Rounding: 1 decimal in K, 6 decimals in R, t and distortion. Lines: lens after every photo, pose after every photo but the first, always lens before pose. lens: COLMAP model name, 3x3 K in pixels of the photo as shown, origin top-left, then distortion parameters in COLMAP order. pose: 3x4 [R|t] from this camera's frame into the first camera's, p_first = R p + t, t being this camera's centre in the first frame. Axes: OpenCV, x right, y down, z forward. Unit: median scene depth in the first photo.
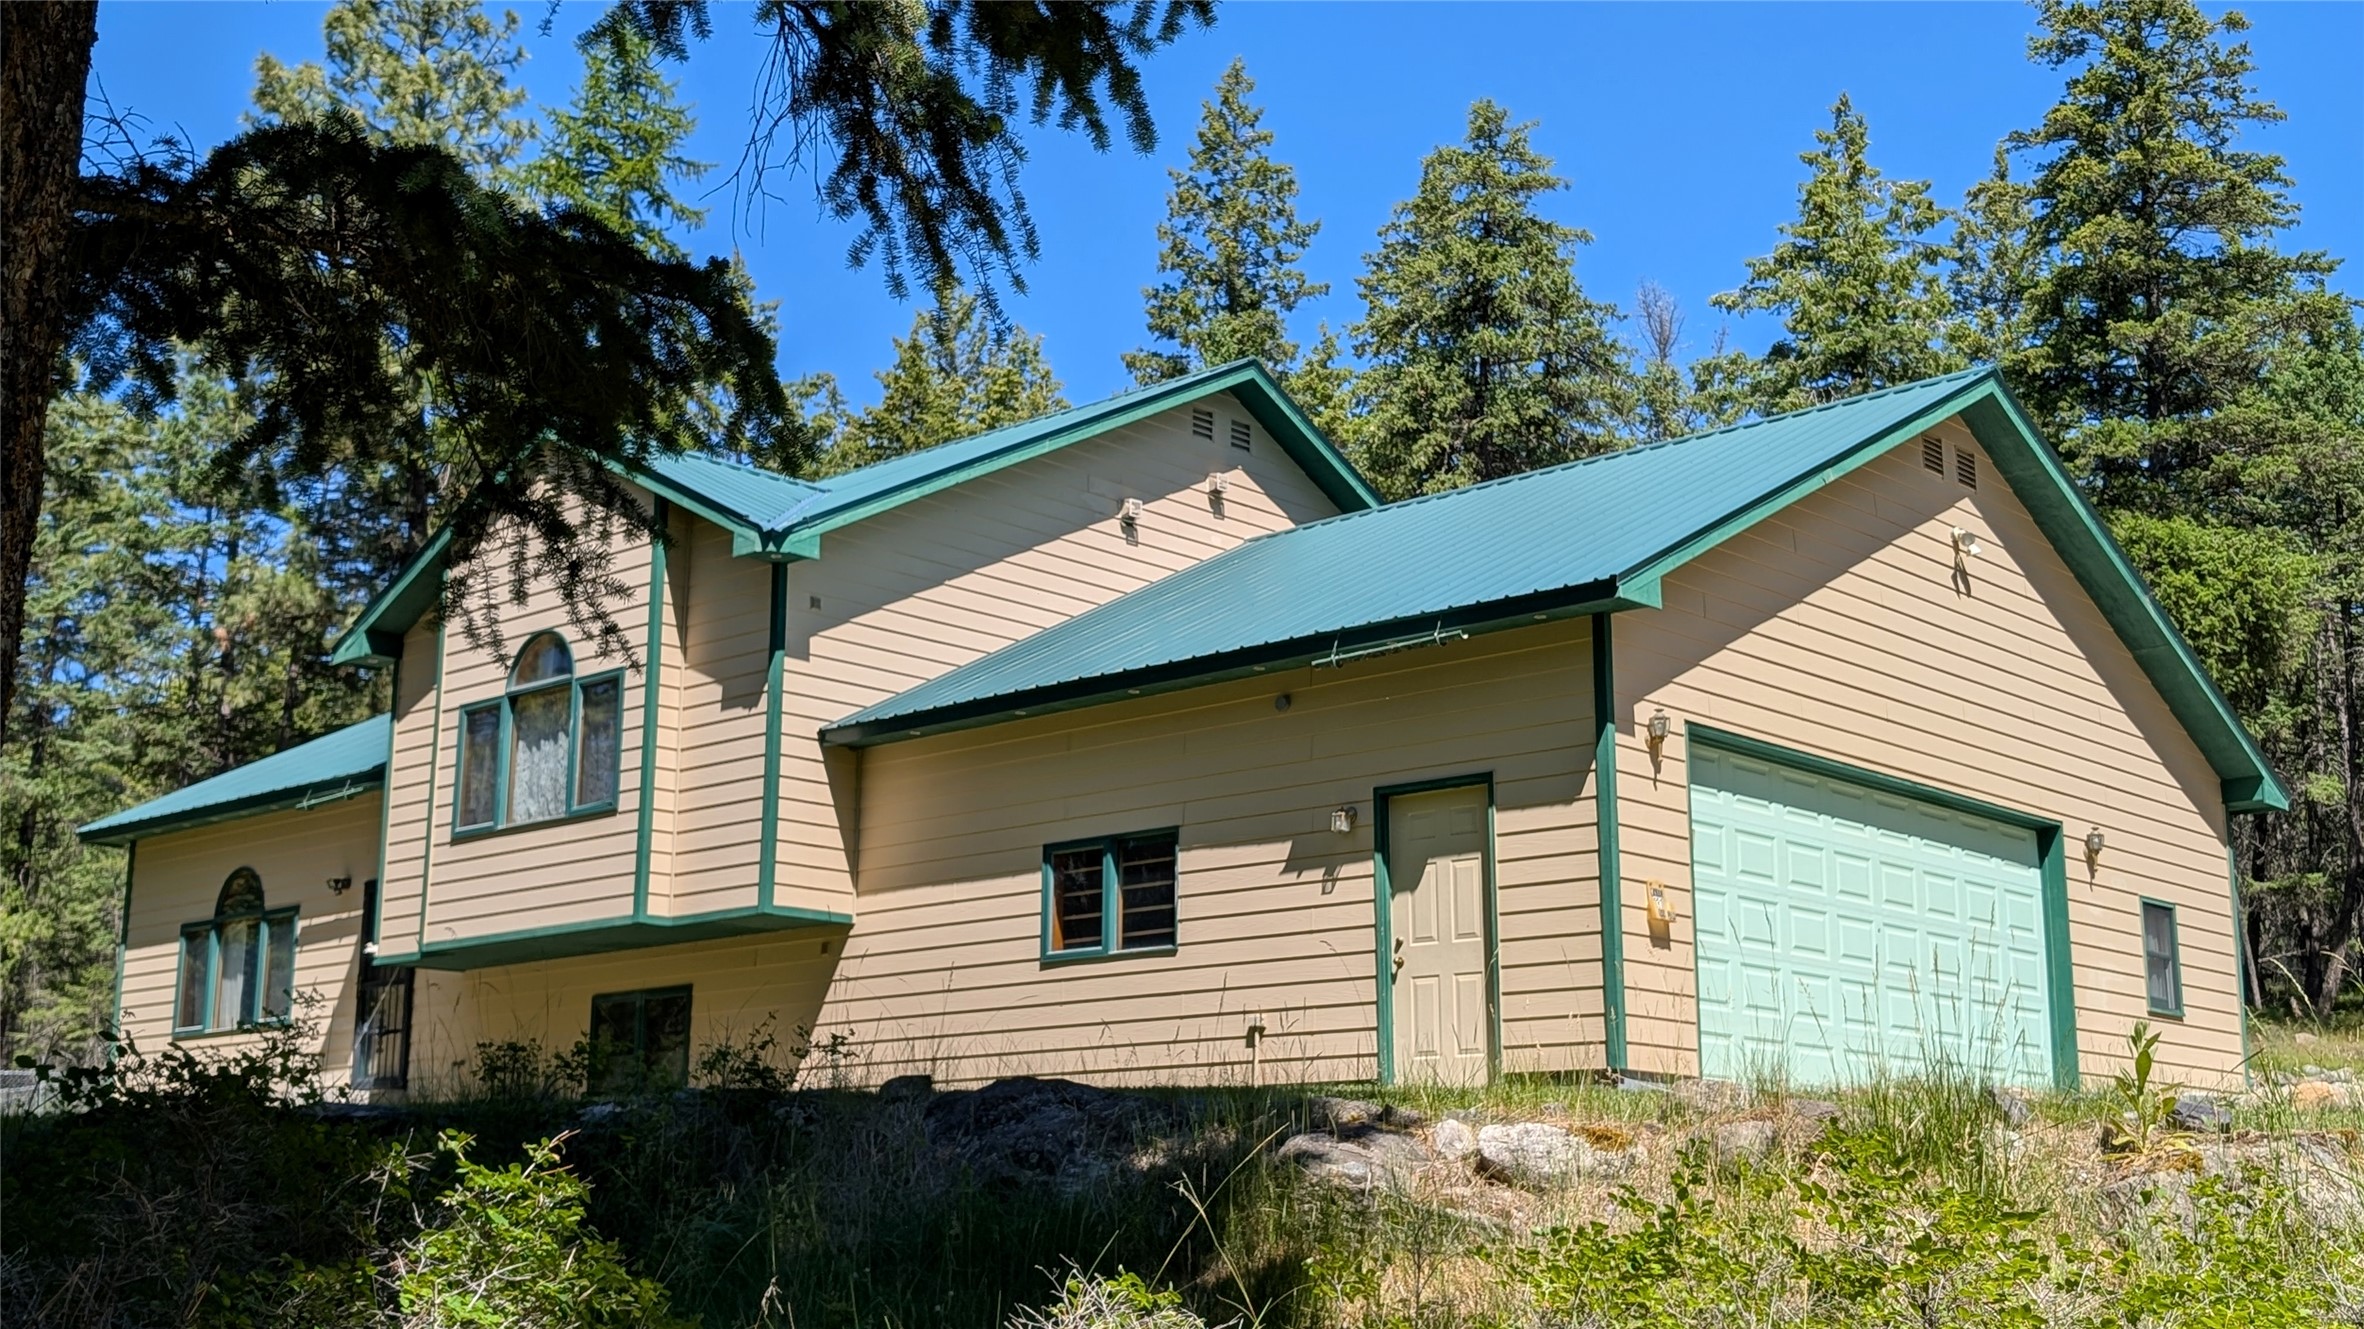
lens RADIAL K [[2736.2, 0, 1182.0], [0, 2736.2, 664.5], [0, 0, 1]] dist [0.141613, -0.020675]
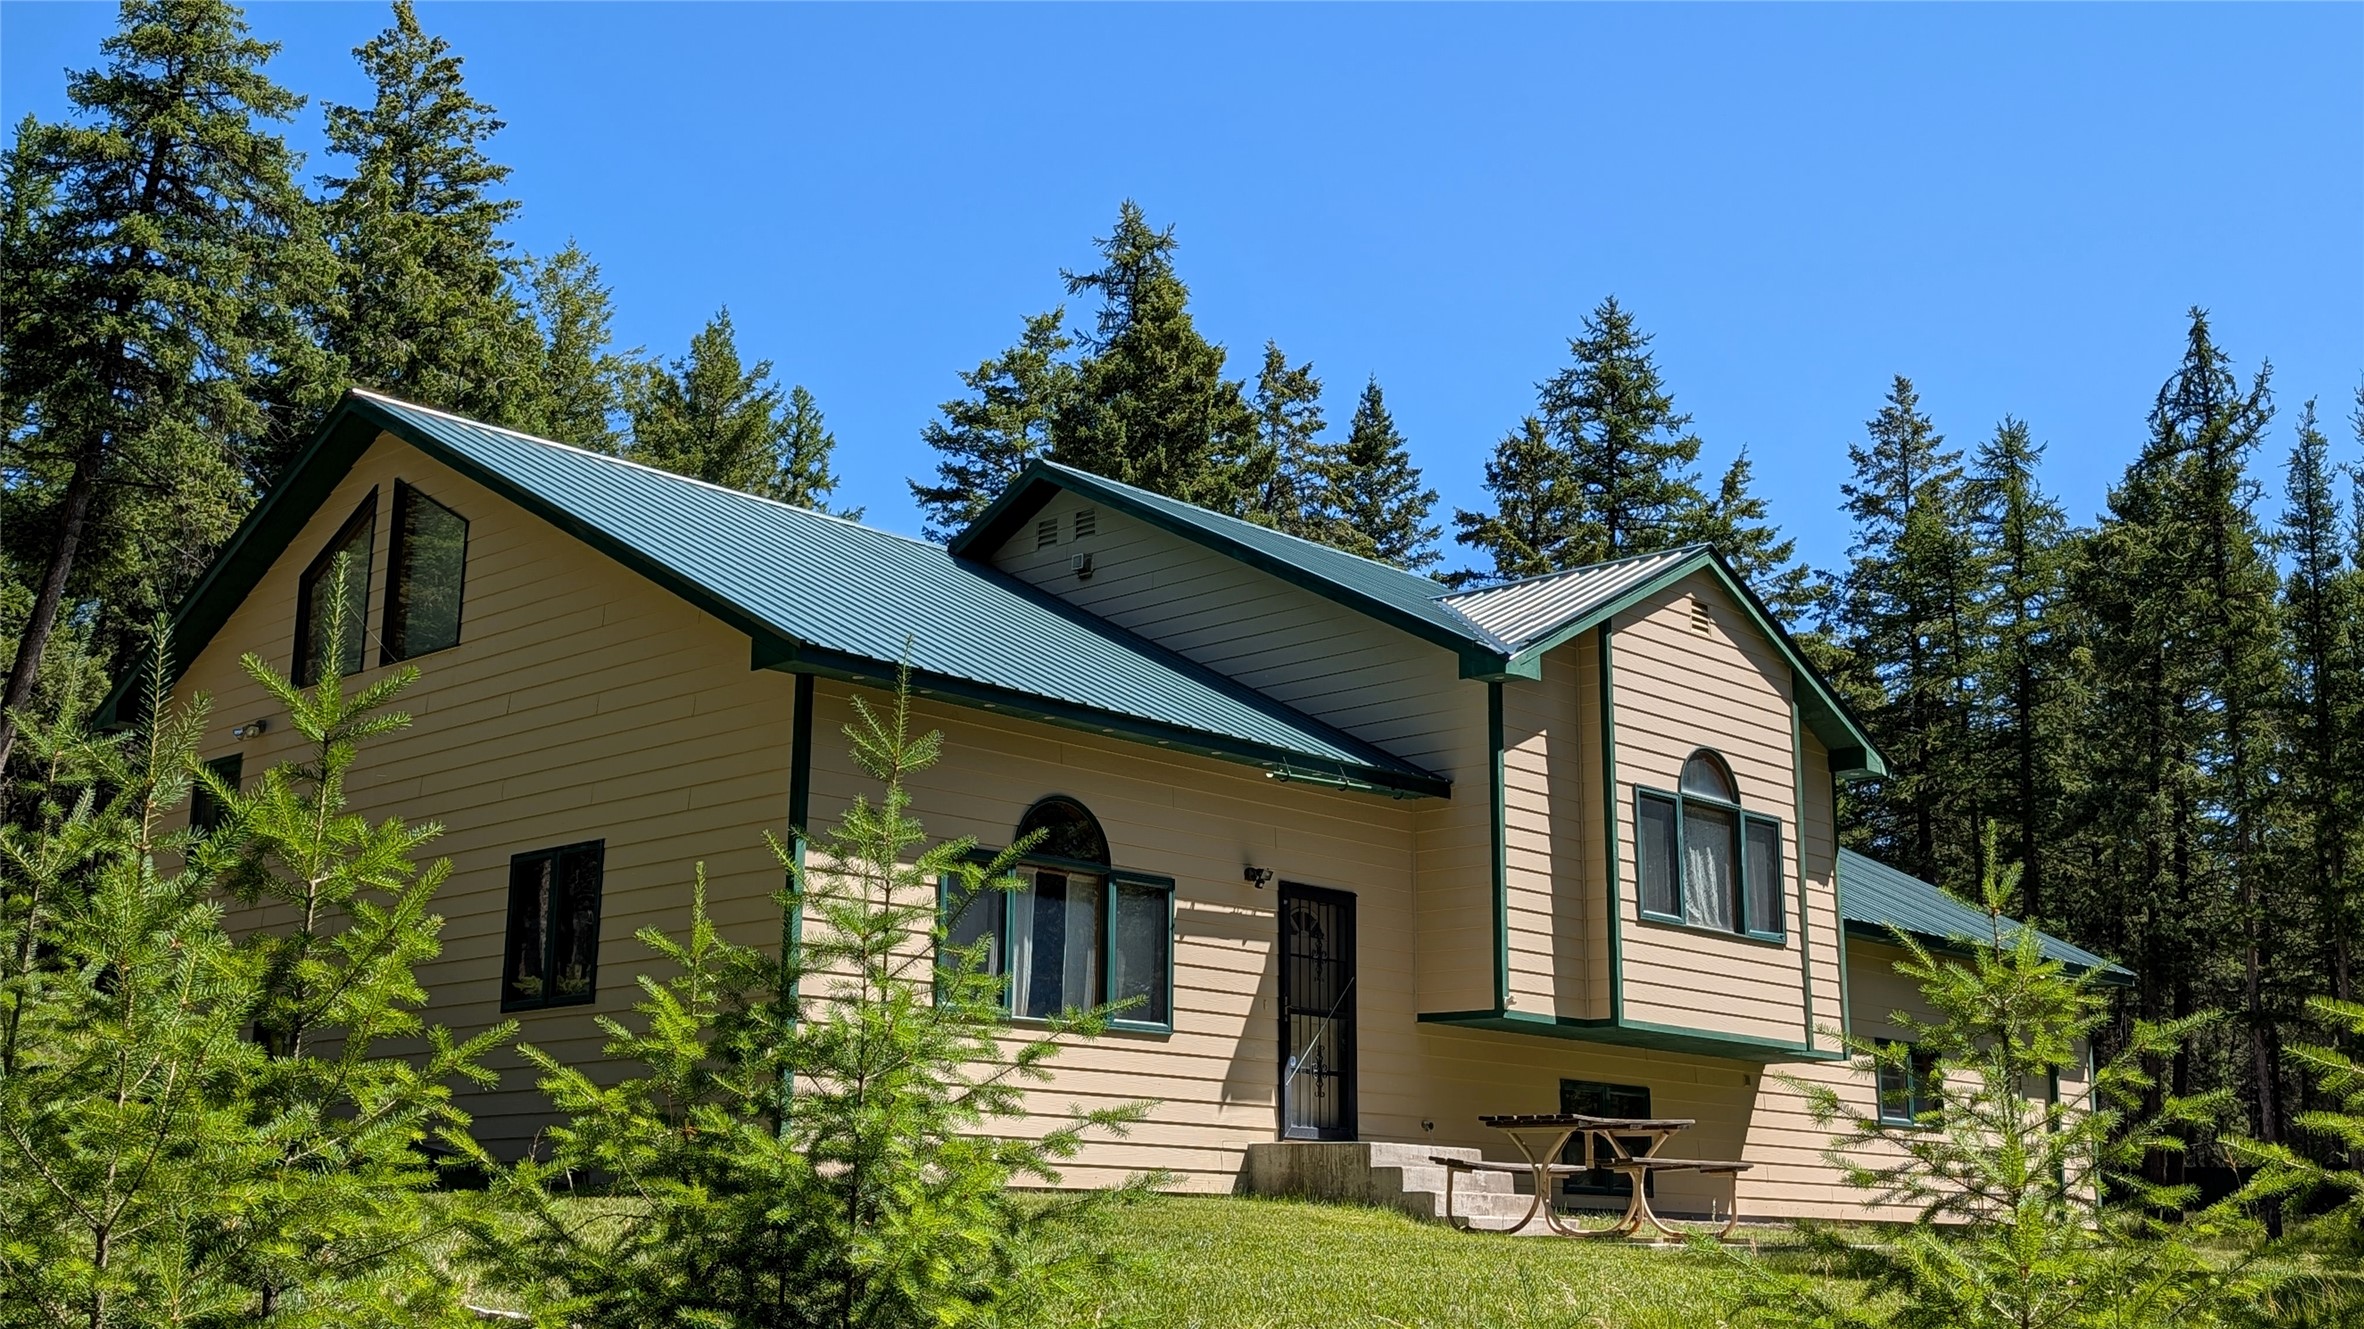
lens RADIAL K [[2612.6, 0, 1182.0], [0, 2612.6, 664.5], [0, 0, 1]] dist [0.196195, -0.717003]
pose [[0.021789, 0.221801, 0.974848, -1.332648], [-0.220778, 0.952075, -0.211685, 0.234017], [-0.975081, -0.210613, 0.069713, 1.221897]]
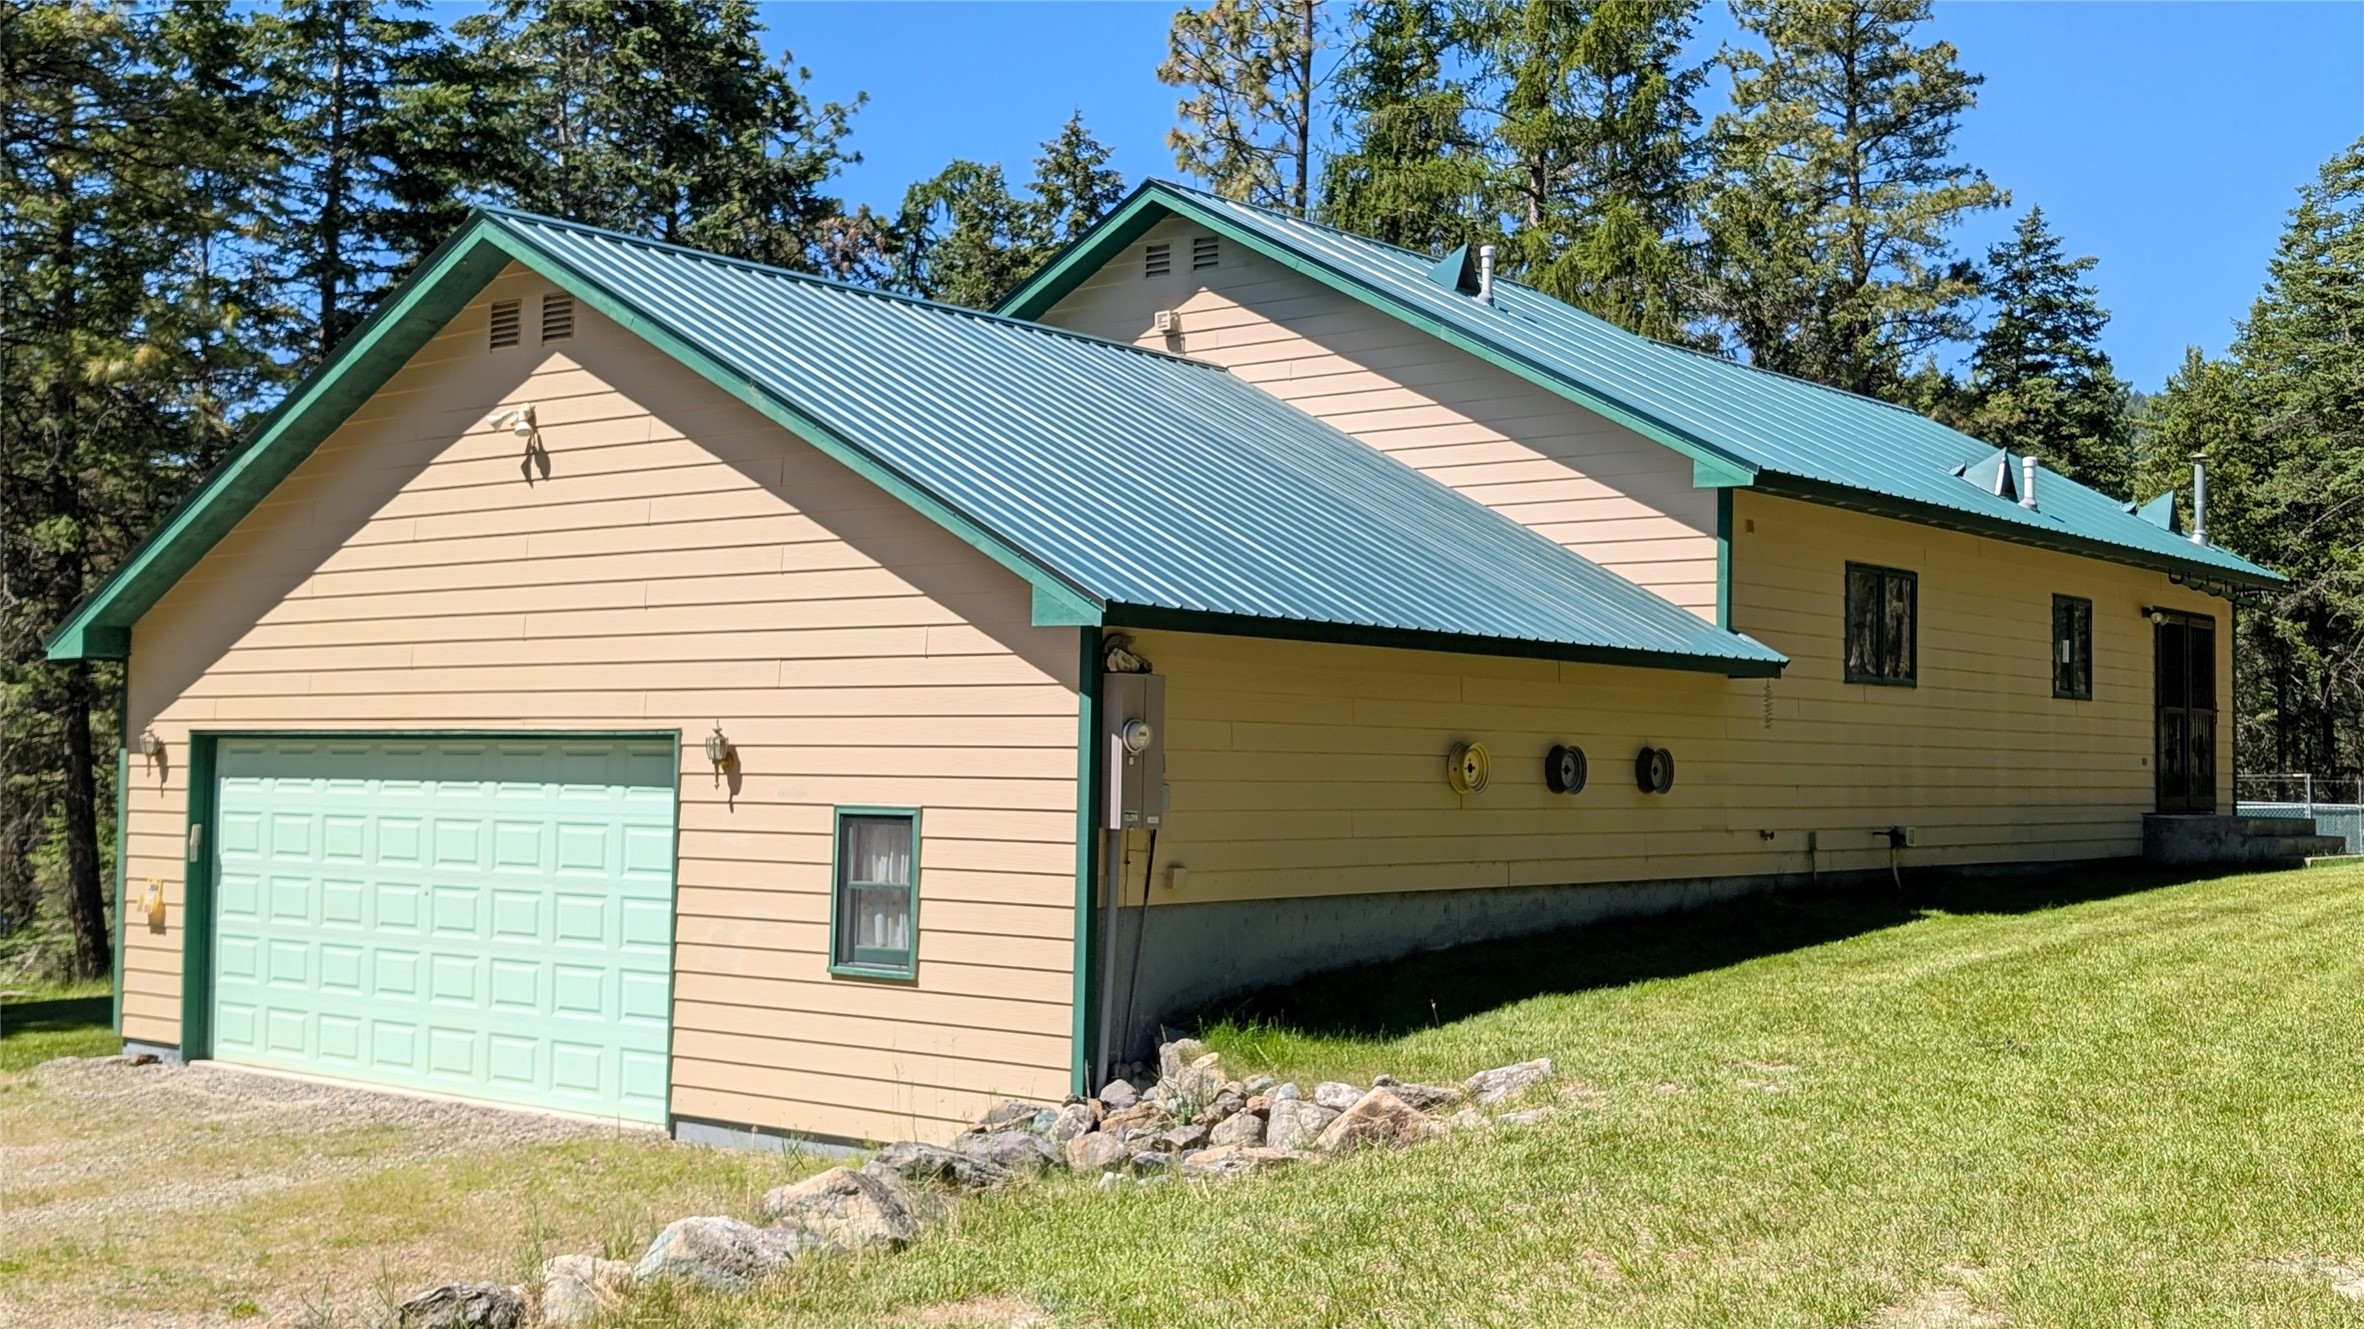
lens RADIAL K [[2612.6, 0, 1182.0], [0, 2612.6, 664.5], [0, 0, 1]] dist [0.196195, -0.717003]
pose [[0.044611, -0.042651, -0.998094, 1.061043], [0.200034, 0.979236, -0.032904, 0.092078], [0.978773, -0.198185, 0.052217, 1.114440]]
